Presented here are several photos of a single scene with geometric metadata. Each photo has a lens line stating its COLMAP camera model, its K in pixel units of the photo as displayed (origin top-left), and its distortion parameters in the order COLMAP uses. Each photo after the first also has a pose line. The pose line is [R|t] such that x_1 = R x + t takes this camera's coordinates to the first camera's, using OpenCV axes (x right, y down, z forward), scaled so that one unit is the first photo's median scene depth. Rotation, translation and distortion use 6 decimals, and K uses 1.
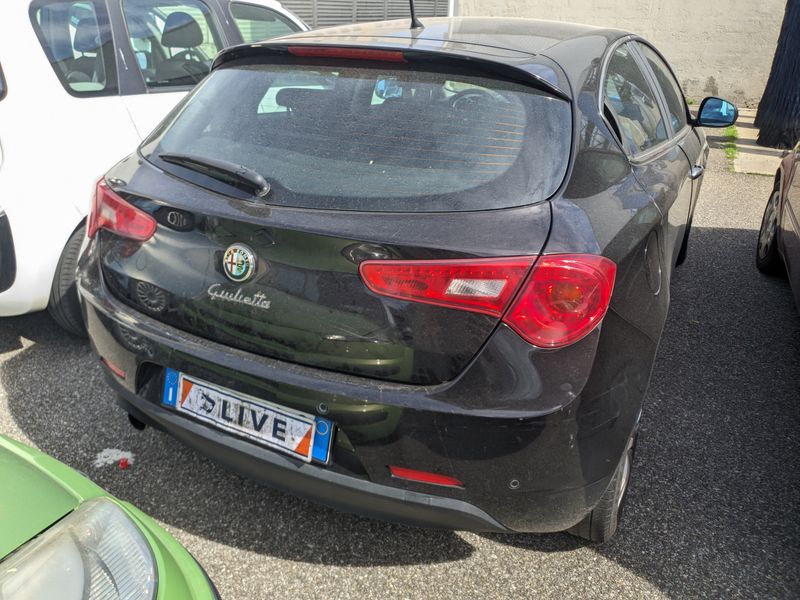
lens RADIAL K [[615.0, 0, 400.4], [0, 615.0, 295.7], [0, 0, 1]] dist [0.025714, -0.028525]
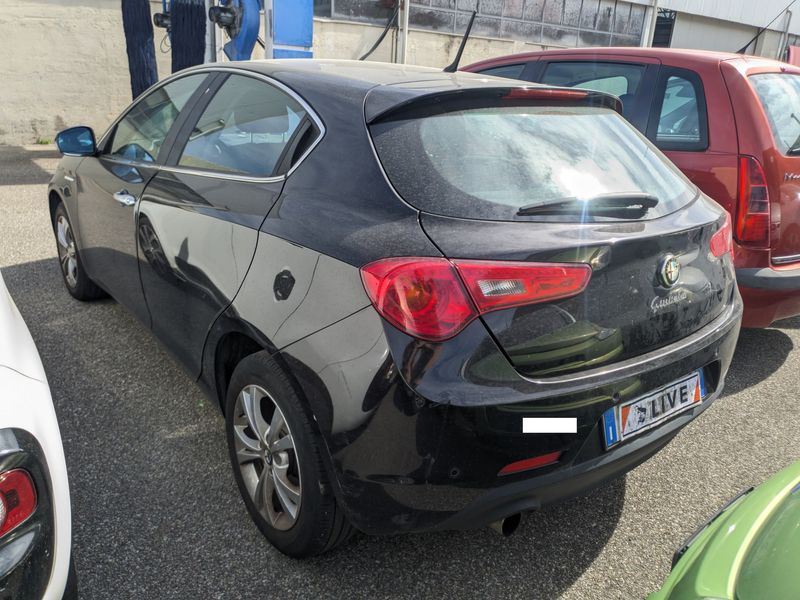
lens RADIAL K [[615.0, 0, 396.6], [0, 615.0, 297.4], [0, 0, 1]] dist [0.025714, -0.028525]
pose [[0.427018, -0.288384, 0.857024, -1.196345], [0.332794, 0.931379, 0.147587, -0.280162], [-0.840776, 0.222190, 0.493688, 0.682653]]
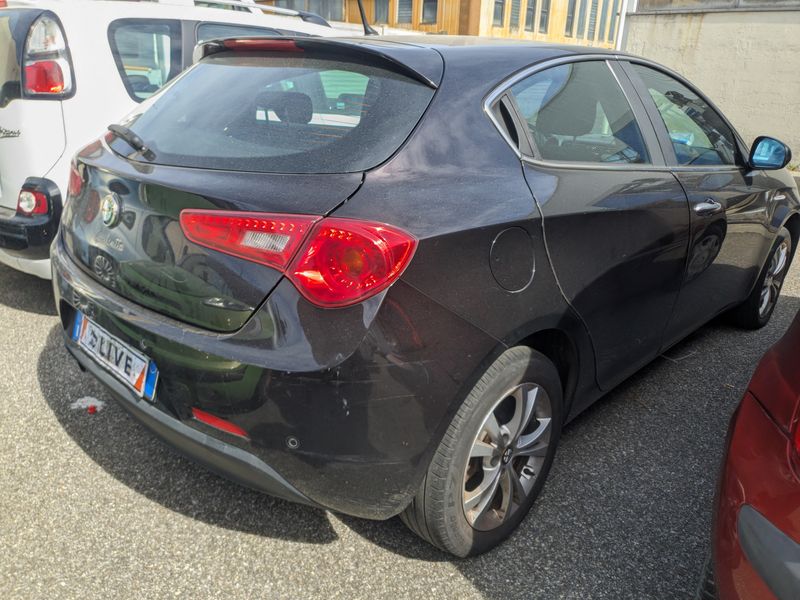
lens RADIAL K [[615.0, 0, 401.5], [0, 615.0, 308.5], [0, 0, 1]] dist [0.025714, -0.028525]
pose [[0.958803, 0.119563, -0.257683, 0.447559], [-0.138560, 0.988724, -0.056801, 0.091230], [0.247986, 0.090166, 0.964558, 0.037604]]
